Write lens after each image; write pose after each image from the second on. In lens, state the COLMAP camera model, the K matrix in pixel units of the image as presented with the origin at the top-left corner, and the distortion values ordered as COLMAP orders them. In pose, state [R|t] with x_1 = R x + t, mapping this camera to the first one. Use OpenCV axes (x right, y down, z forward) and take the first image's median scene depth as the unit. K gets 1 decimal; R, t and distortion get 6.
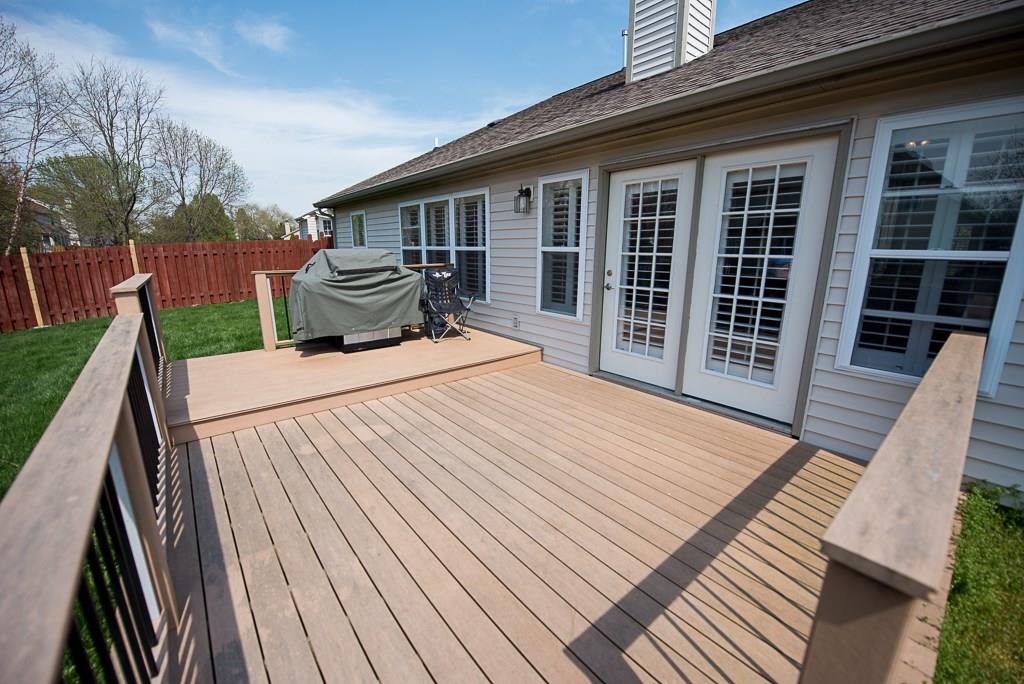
lens RADIAL K [[392.2, 0, 512.0], [0, 392.2, 342.0], [0, 0, 1]] dist [-0.013109, 0.000079]
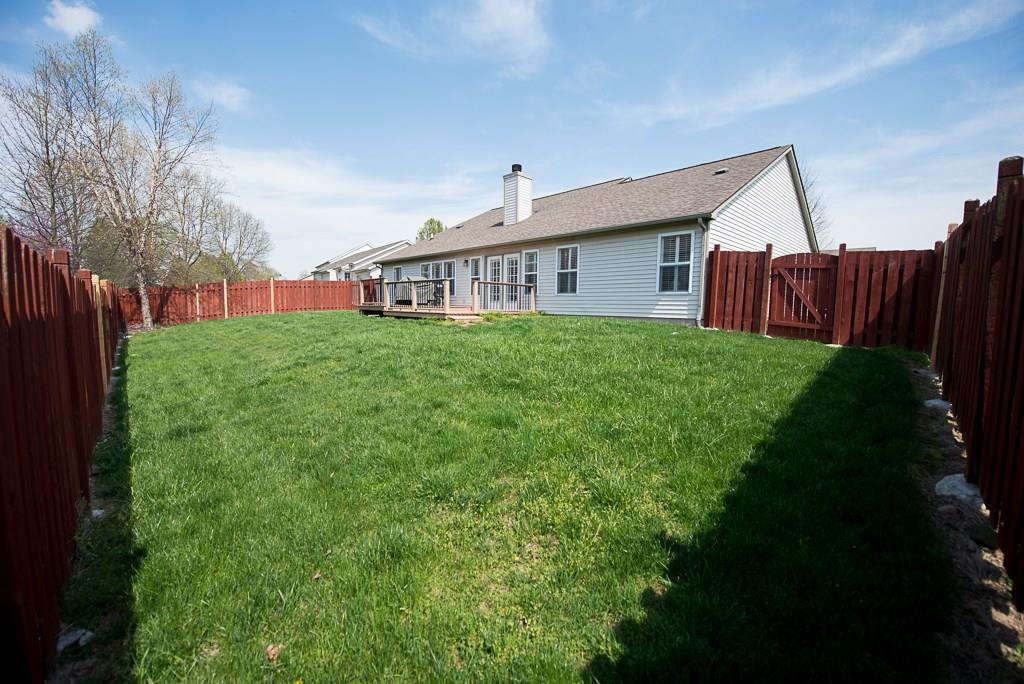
lens RADIAL K [[397.4, 0, 509.3], [0, 397.4, 341.5], [0, 0, 1]] dist [0.011152, -0.004961]
pose [[0.996457, 0.000920, 0.084103, 0.137694], [0.011757, 0.988599, -0.150112, 0.971291], [-0.083282, 0.150569, 0.985085, -2.722911]]
